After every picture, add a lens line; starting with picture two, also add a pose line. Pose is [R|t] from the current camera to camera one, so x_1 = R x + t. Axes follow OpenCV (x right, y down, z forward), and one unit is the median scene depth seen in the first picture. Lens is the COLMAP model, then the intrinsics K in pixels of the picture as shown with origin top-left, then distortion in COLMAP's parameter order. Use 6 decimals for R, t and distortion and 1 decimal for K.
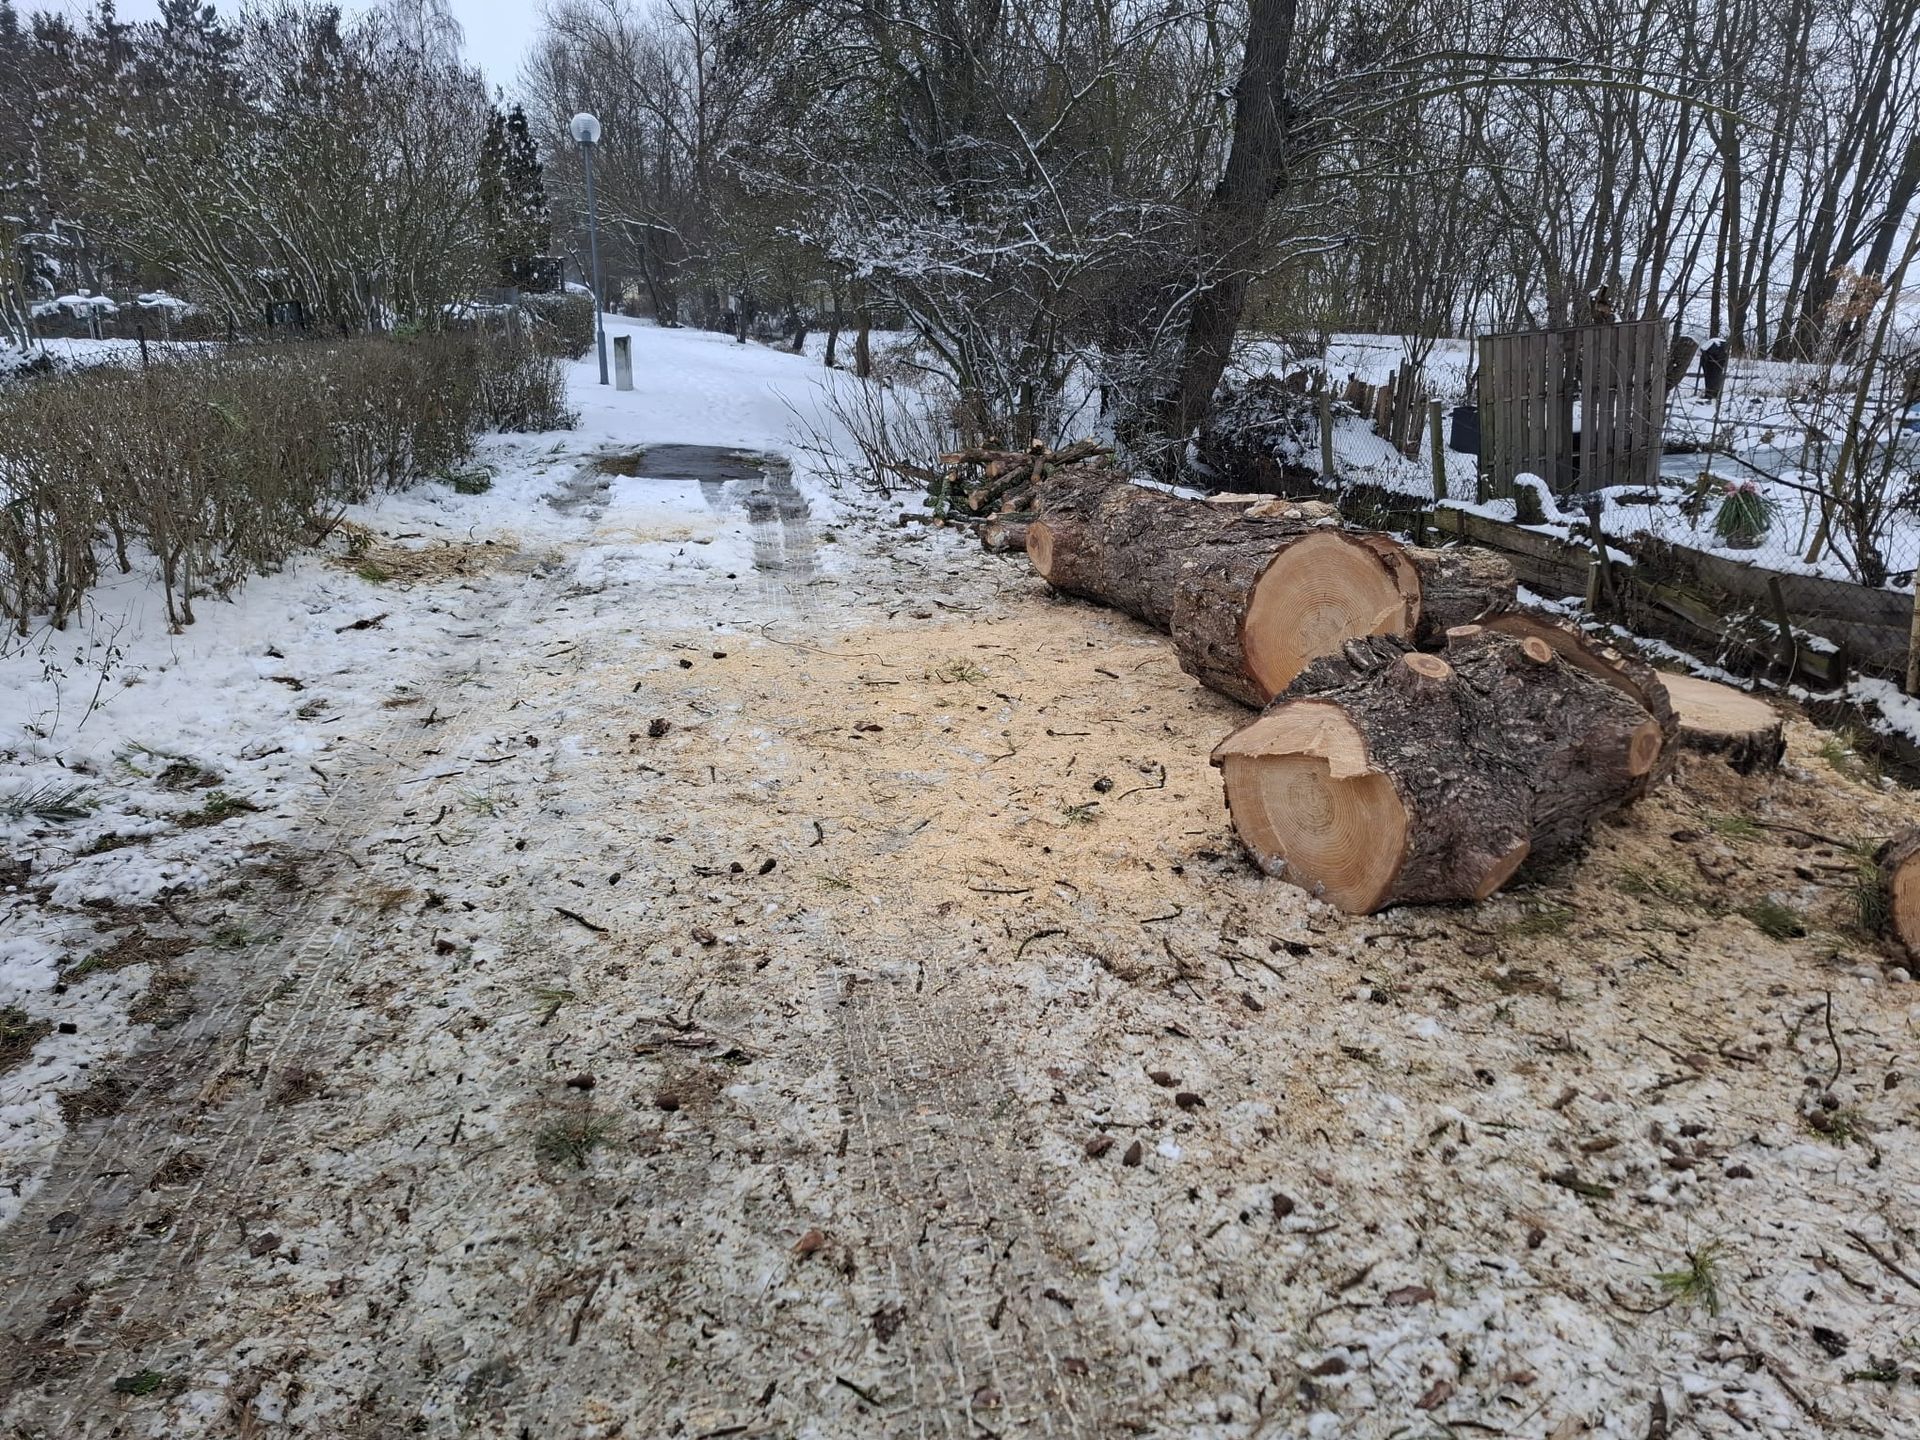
lens RADIAL K [[1391.5, 0, 964.3], [0, 1391.5, 727.2], [0, 0, 1]] dist [0.107504, -0.011120]
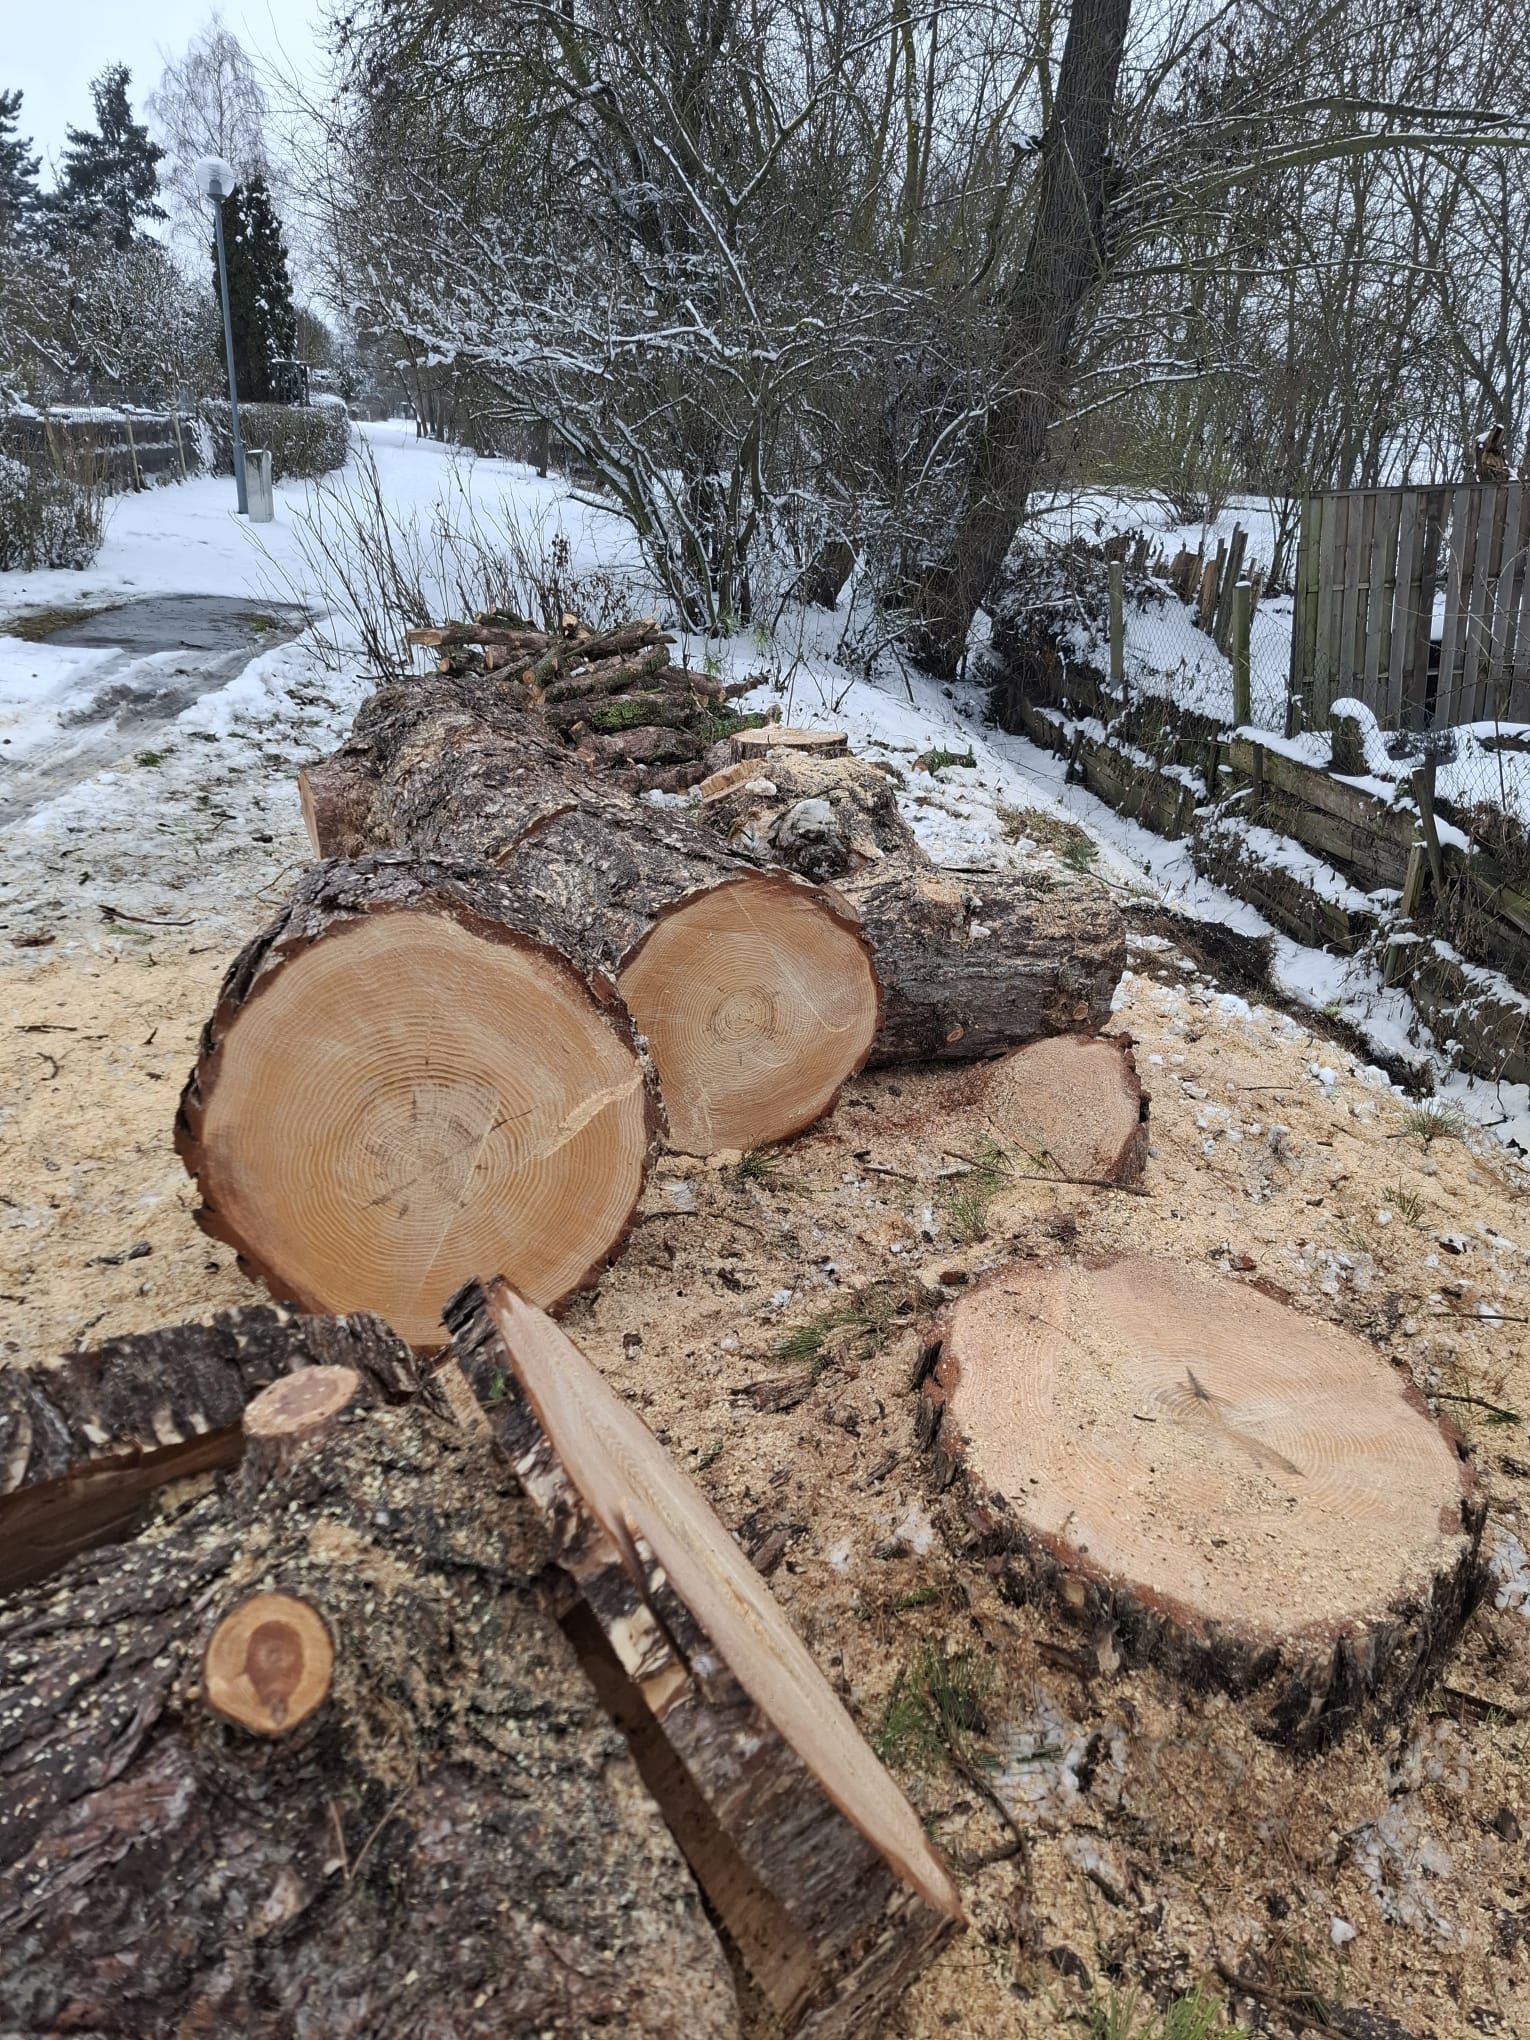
lens RADIAL K [[1466.1, 0, 777.6], [0, 1466.1, 1018.1], [0, 0, 1]] dist [0.098492, 0.001971]
pose [[0.996976, 0.060045, -0.049320, 0.151402], [-0.056302, 0.995663, 0.074058, -0.057487], [0.053553, -0.071058, 0.996034, 0.230822]]
